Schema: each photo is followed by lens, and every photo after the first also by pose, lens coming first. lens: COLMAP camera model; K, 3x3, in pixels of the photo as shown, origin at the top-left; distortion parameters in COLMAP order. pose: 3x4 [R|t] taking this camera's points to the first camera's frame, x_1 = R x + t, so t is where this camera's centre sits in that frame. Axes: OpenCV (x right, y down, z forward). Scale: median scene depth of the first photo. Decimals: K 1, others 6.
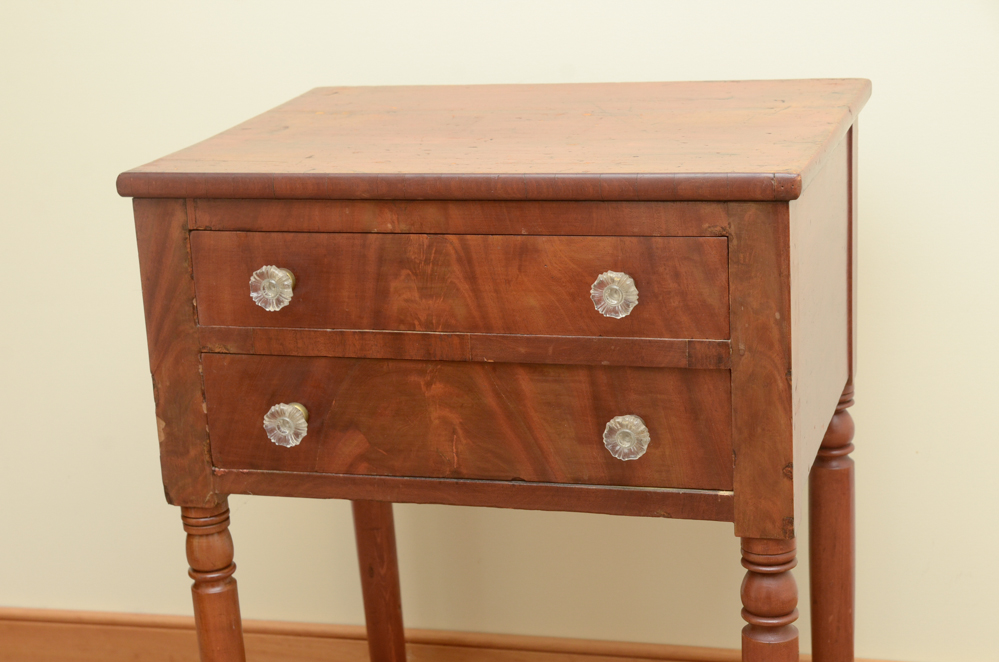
lens RADIAL K [[1971.4, 0, 504.1], [0, 1971.4, 328.9], [0, 0, 1]] dist [0.075380, 0.000000]
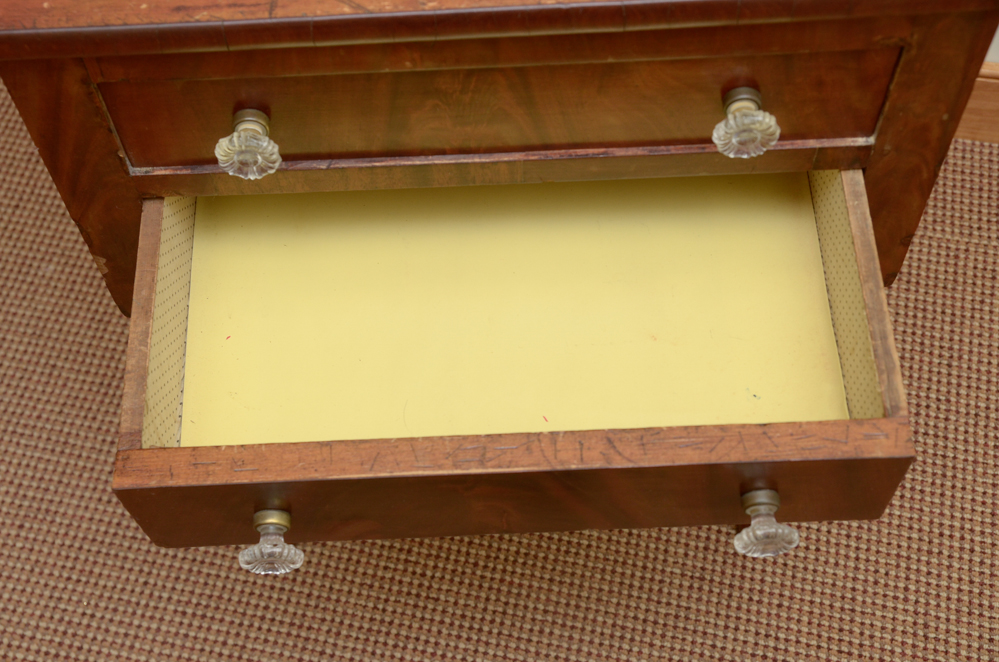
lens RADIAL K [[1378.7, 0, 491.8], [0, 1378.7, 335.6], [0, 0, 1]] dist [0.084543, 0.000000]
pose [[0.955330, -0.242514, 0.168915, -0.137406], [0.062252, 0.723841, 0.687153, -0.319791], [-0.288912, -0.645942, 0.706604, 0.603051]]
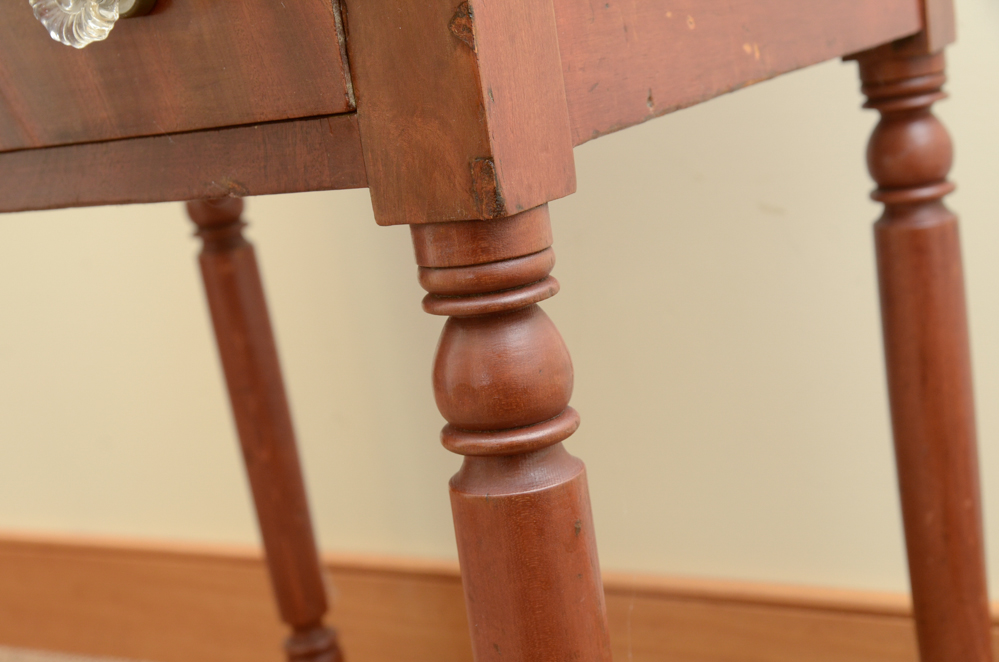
lens RADIAL K [[1755.8, 0, 495.5], [0, 1755.8, 328.6], [0, 0, 1]] dist [0.074000, 0.000000]
pose [[0.934157, -0.029237, -0.355663, 0.265402], [0.025046, 0.999552, -0.016386, 0.133742], [0.355983, 0.006399, 0.934471, 0.692529]]
